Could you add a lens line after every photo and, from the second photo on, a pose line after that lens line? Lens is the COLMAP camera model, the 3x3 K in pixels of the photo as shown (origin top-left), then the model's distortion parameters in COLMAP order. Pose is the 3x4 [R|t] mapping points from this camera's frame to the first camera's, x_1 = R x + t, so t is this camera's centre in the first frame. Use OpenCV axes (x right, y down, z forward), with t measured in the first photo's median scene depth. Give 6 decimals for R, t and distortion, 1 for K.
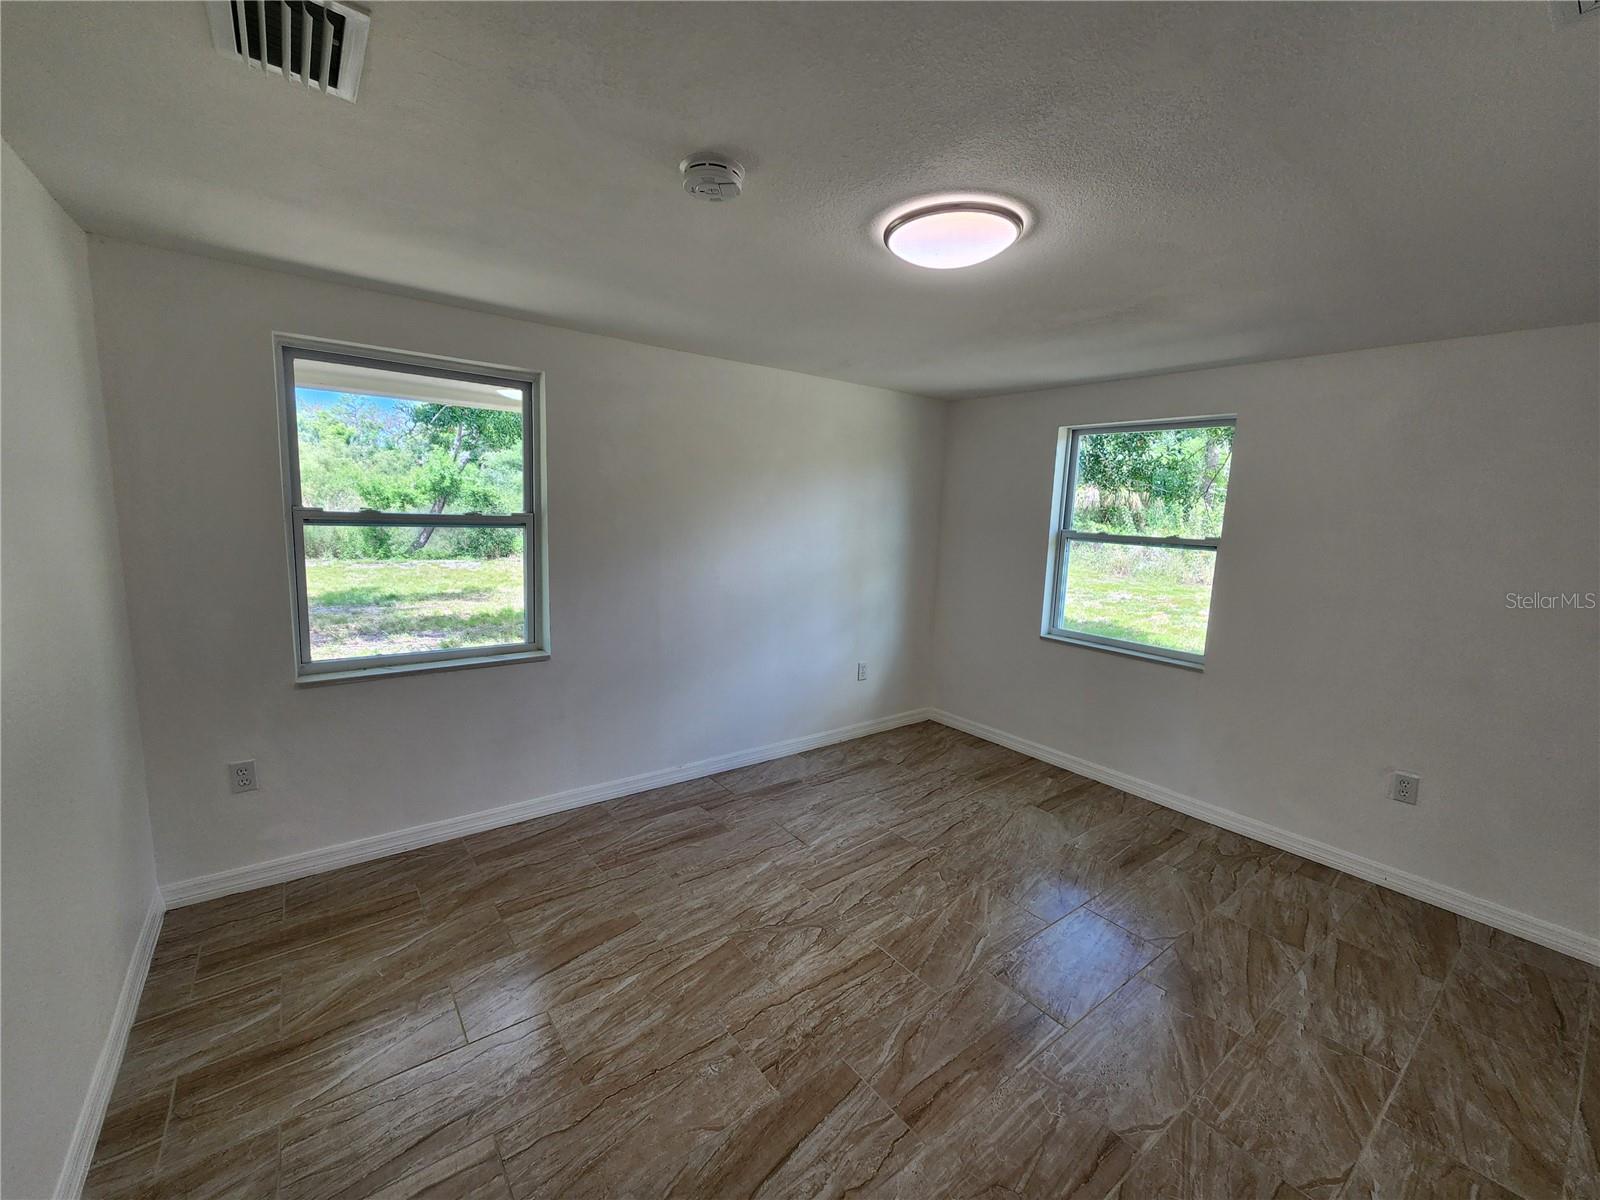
lens RADIAL K [[653.3, 0, 795.8], [0, 653.3, 604.1], [0, 0, 1]] dist [0.001671, -0.000819]
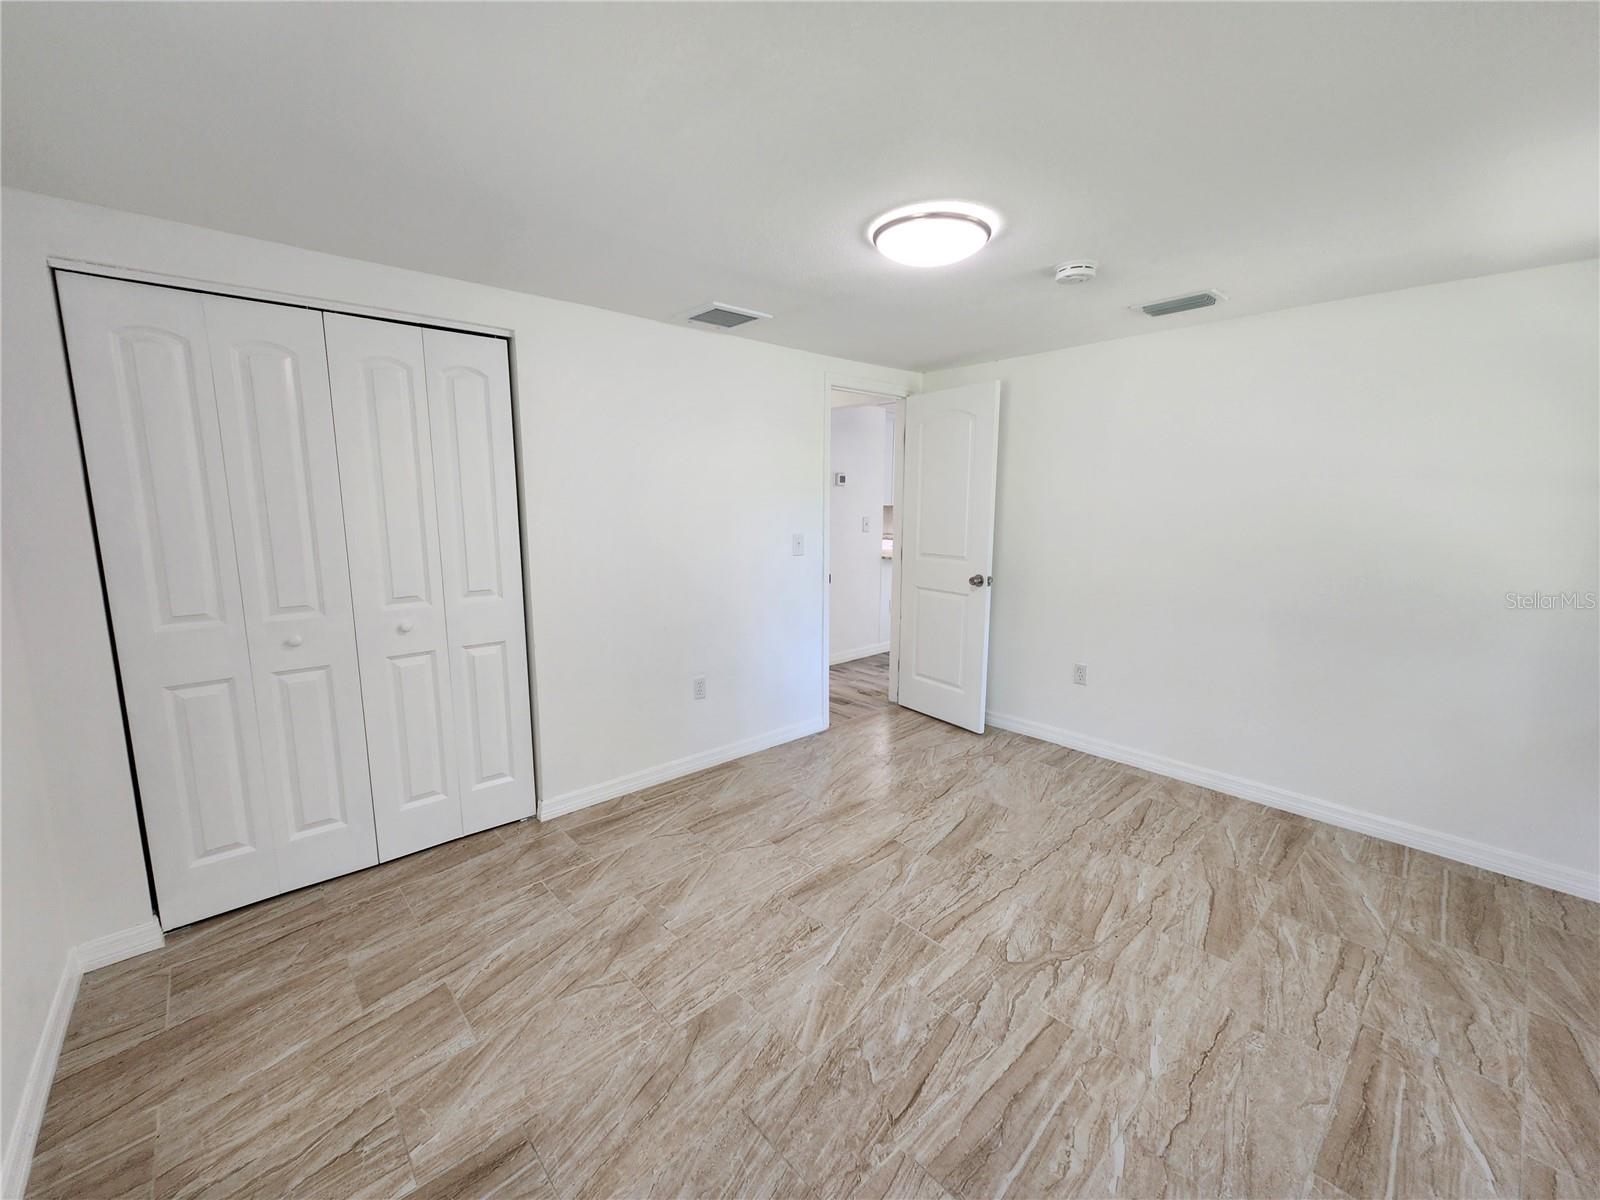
lens RADIAL K [[653.3, 0, 798.4], [0, 653.3, 594.5], [0, 0, 1]] dist [0.001671, -0.000819]
pose [[-0.995343, -0.027072, -0.092512, 0.422995], [-0.053033, 0.955236, 0.291054, -0.214560], [0.080492, 0.294605, -0.952223, 1.709852]]
